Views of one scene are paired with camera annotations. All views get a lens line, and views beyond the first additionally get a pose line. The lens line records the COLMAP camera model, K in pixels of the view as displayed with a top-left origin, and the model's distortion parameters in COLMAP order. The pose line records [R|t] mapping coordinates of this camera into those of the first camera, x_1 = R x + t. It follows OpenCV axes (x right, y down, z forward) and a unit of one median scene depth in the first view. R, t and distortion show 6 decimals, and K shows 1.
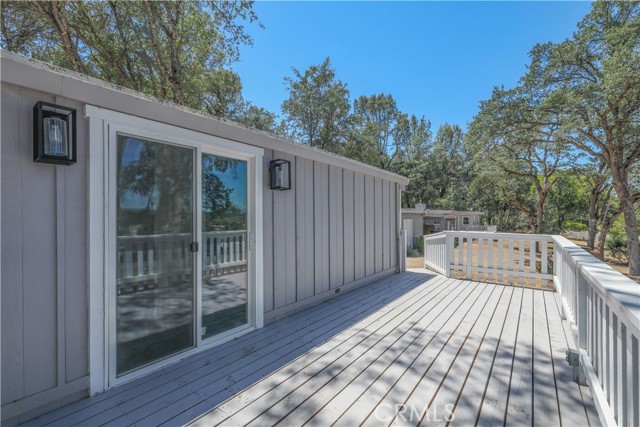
lens RADIAL K [[295.4, 0, 318.9], [0, 295.4, 213.5], [0, 0, 1]] dist [-0.001202, -0.000254]
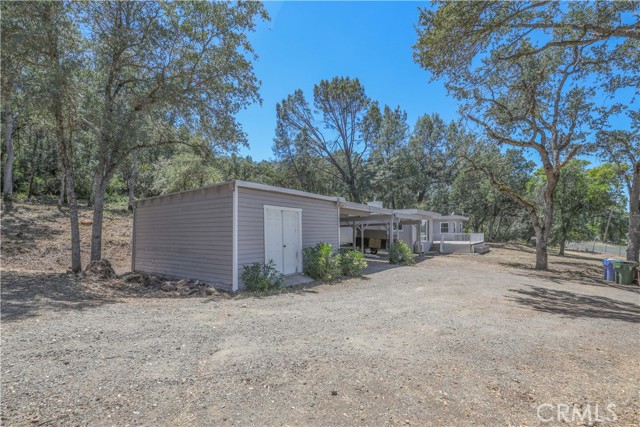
lens RADIAL K [[295.4, 0, 323.1], [0, 295.4, 231.2], [0, 0, 1]] dist [-0.001202, -0.000254]
pose [[0.999331, -0.013212, 0.034109, 0.434147], [0.013079, 0.999906, 0.004119, 0.072170], [-0.034160, -0.003670, 0.999410, 0.685962]]
